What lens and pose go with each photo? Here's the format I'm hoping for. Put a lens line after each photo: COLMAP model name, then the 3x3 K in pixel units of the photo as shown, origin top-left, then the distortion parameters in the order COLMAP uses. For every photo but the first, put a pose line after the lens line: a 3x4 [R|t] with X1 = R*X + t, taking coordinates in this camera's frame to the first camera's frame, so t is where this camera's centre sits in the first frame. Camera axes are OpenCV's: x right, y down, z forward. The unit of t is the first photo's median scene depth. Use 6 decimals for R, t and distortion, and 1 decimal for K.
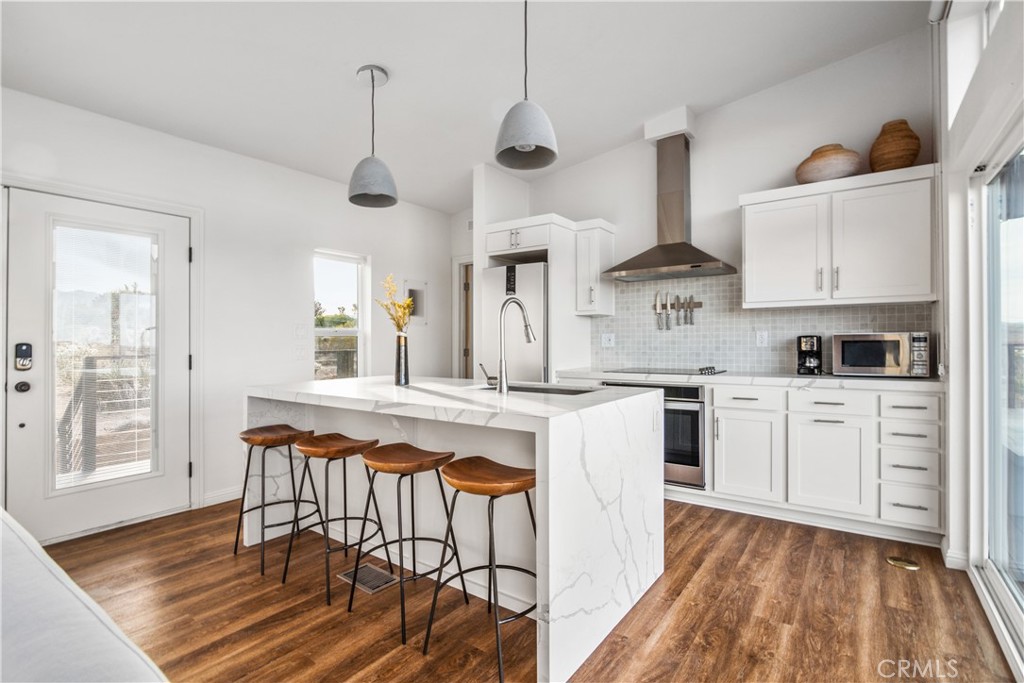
lens RADIAL K [[477.6, 0, 512.0], [0, 477.6, 341.5], [0, 0, 1]] dist [-0.002575, -0.000128]
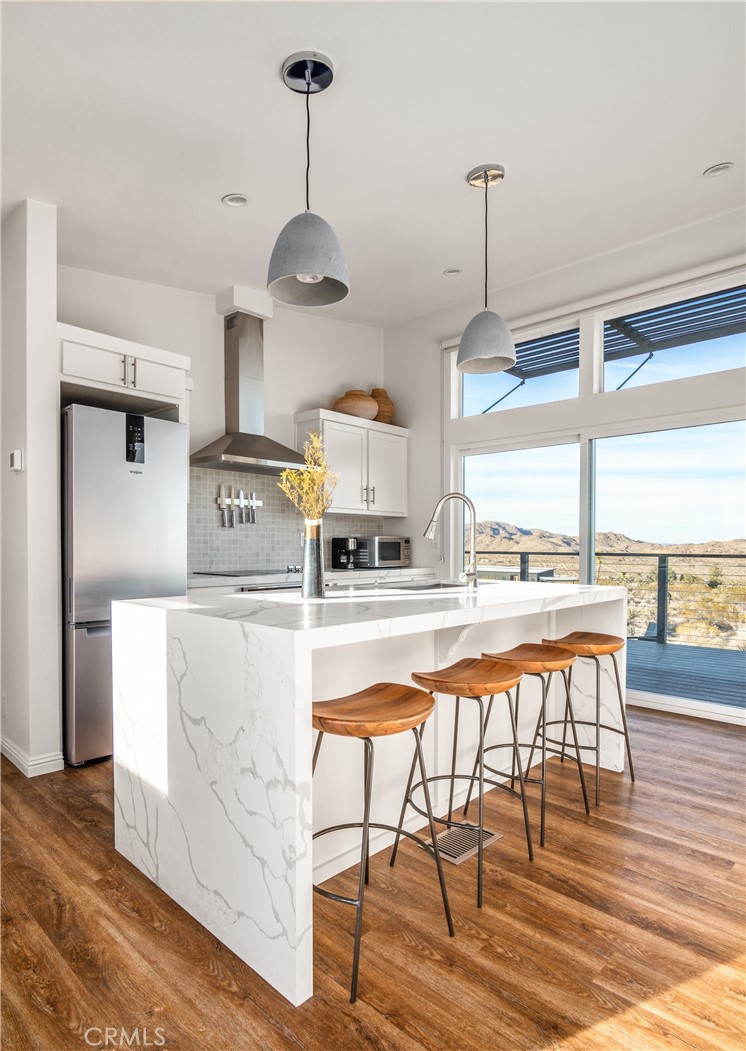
lens RADIAL K [[583.3, 0, 372.6], [0, 583.3, 559.7], [0, 0, 1]] dist [0.000289, -0.000229]
pose [[0.131121, -0.015878, 0.991239, -1.081294], [-0.003147, 0.999860, 0.016433, 0.024984], [-0.991361, -0.005274, 0.131053, 0.890915]]
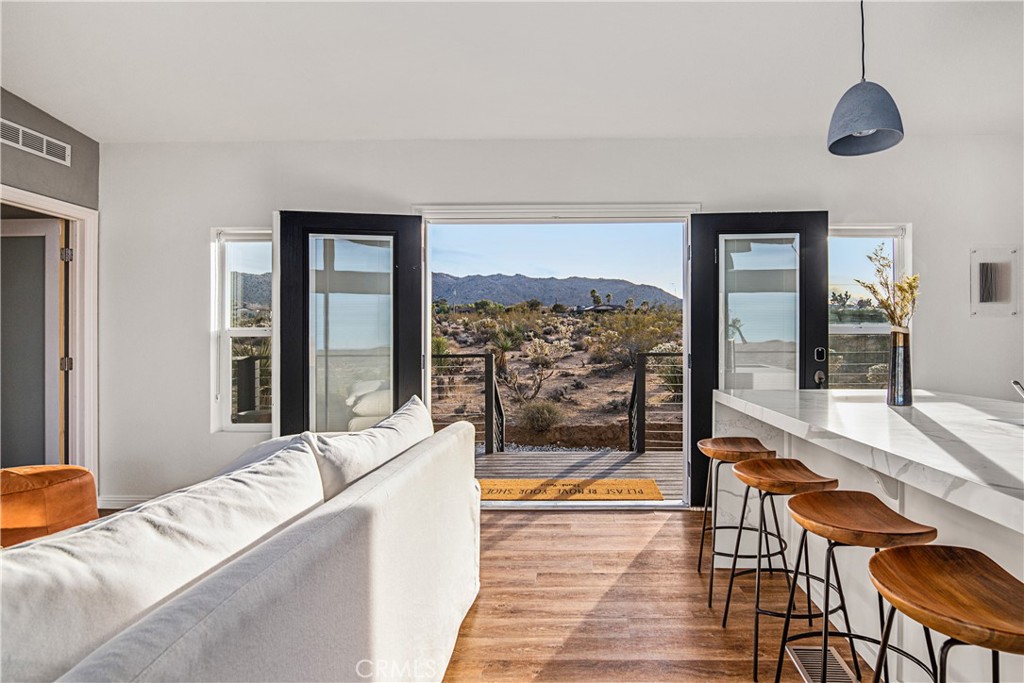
lens RADIAL K [[551.7, 0, 512.0], [0, 551.7, 341.5], [0, 0, 1]] dist [-0.001242, -0.000538]
pose [[0.610242, 0.007186, -0.792183, 0.051716], [-0.005099, 0.999974, 0.005144, 0.000132], [0.792199, 0.000900, 0.610262, 0.094607]]
